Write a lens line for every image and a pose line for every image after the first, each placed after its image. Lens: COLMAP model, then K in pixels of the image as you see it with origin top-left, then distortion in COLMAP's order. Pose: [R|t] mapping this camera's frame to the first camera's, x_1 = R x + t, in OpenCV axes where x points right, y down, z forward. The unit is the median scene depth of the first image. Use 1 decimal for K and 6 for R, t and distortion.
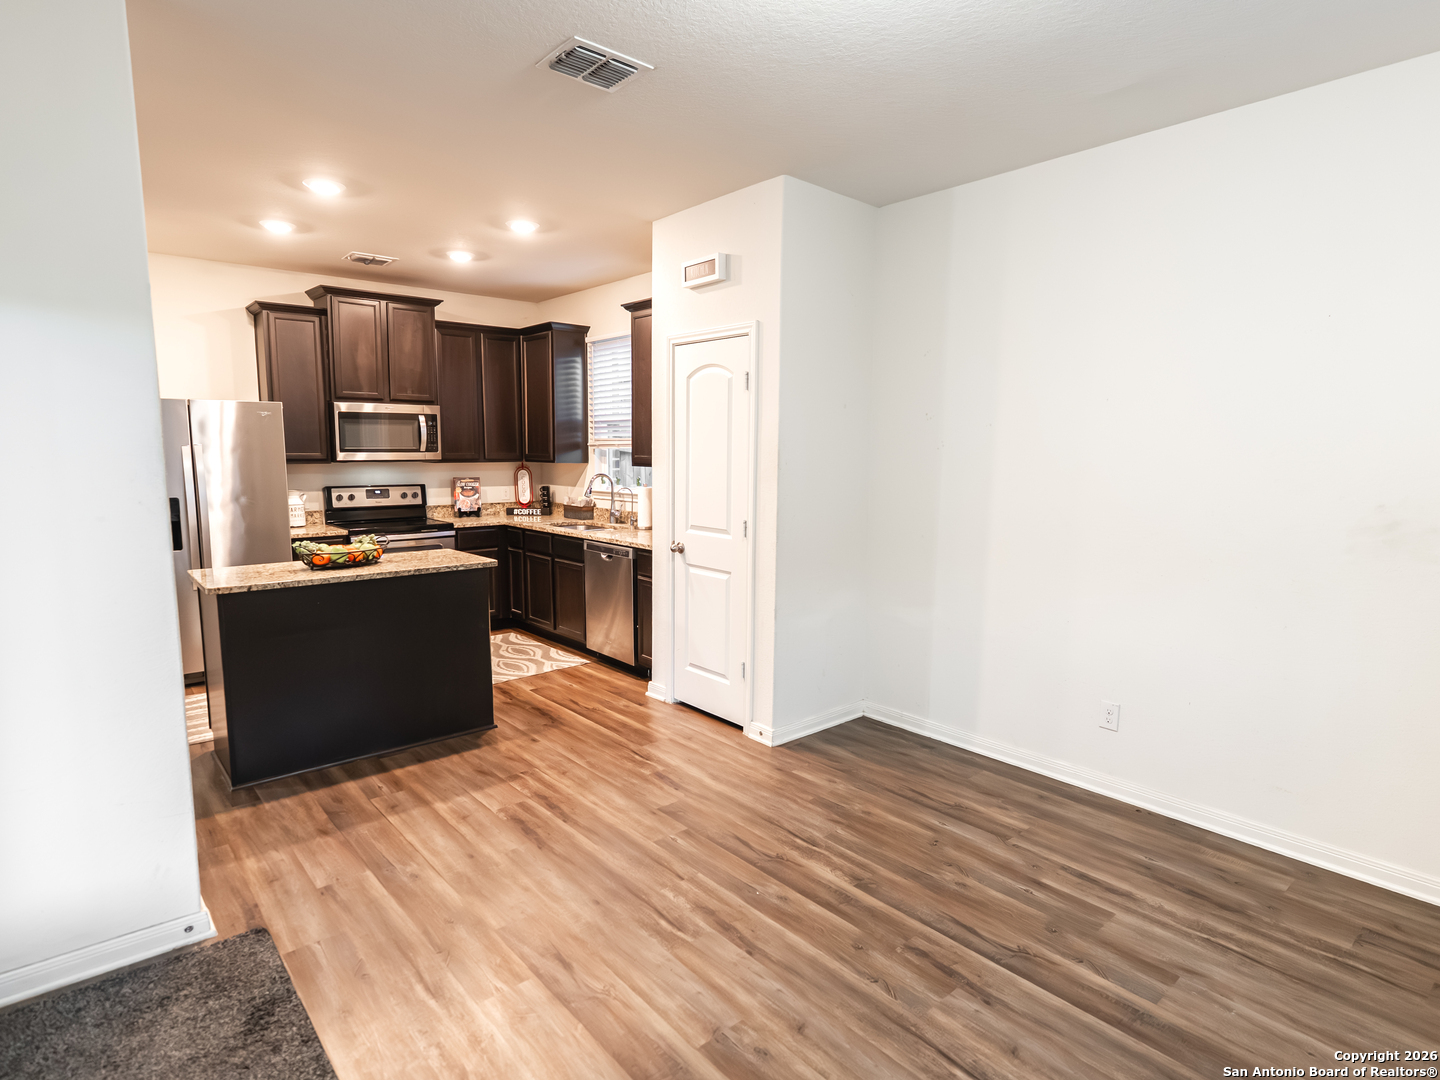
lens RADIAL K [[772.4, 0, 705.3], [0, 772.4, 543.9], [0, 0, 1]] dist [0.003725, 0.000746]
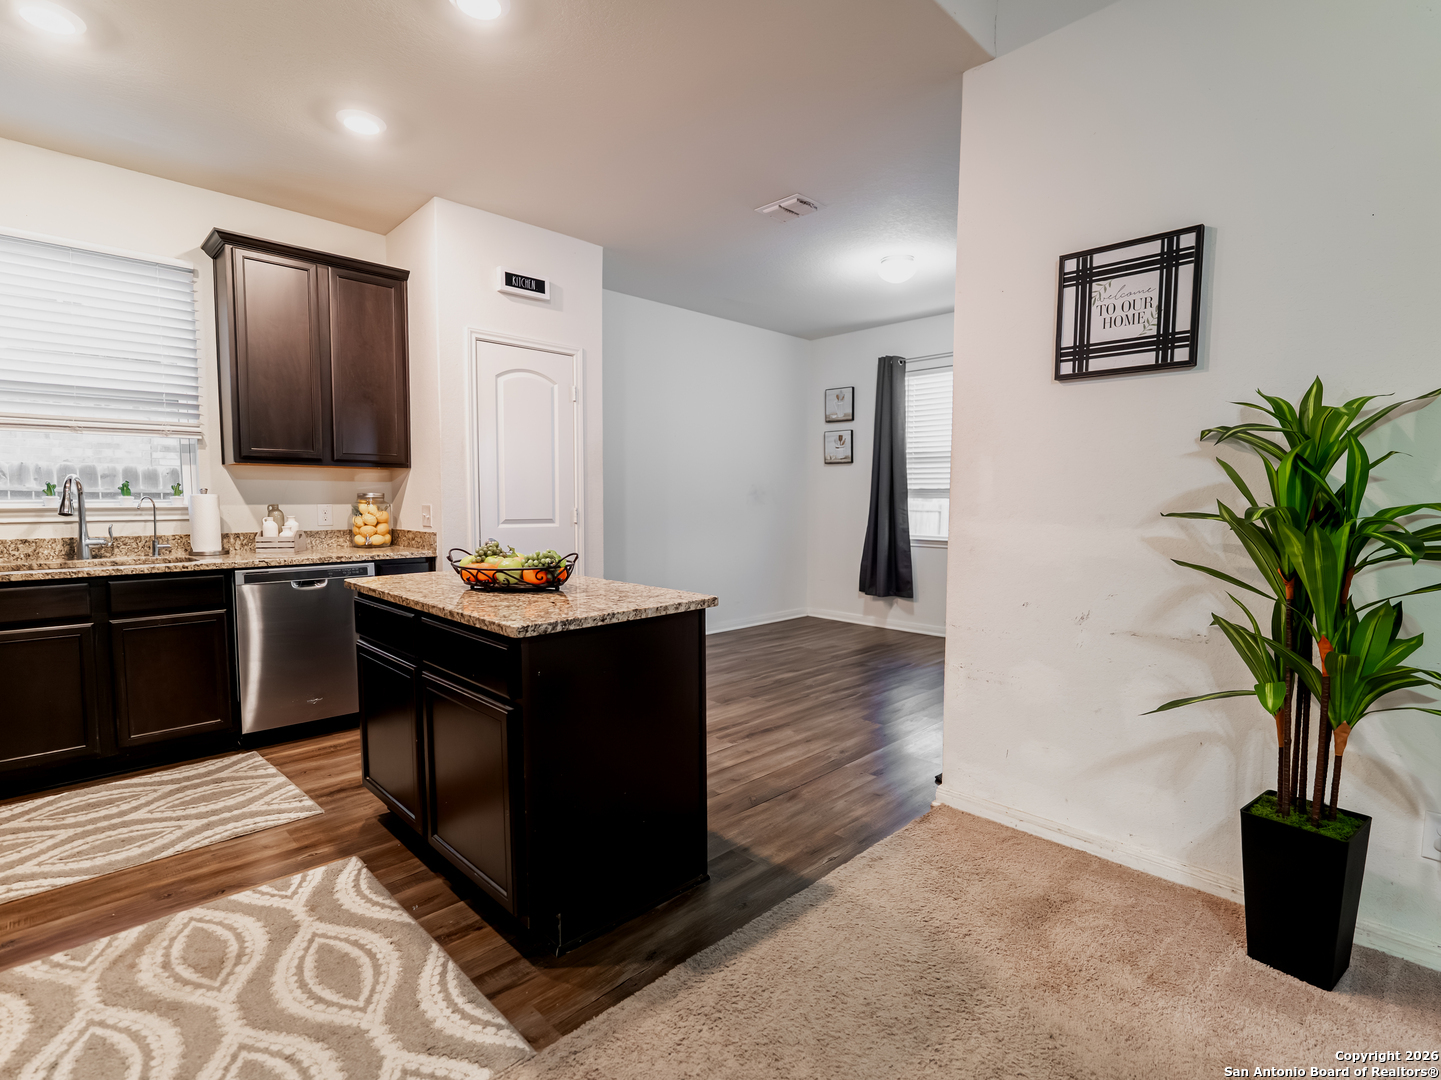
lens RADIAL K [[717.1, 0, 720.5], [0, 717.1, 540.0], [0, 0, 1]] dist [0.000588, 0.000124]
pose [[-0.071723, -0.066543, 0.995202, -0.937352], [0.117865, 0.990216, 0.074704, -0.032945], [-0.990436, 0.122658, -0.063178, 0.736977]]
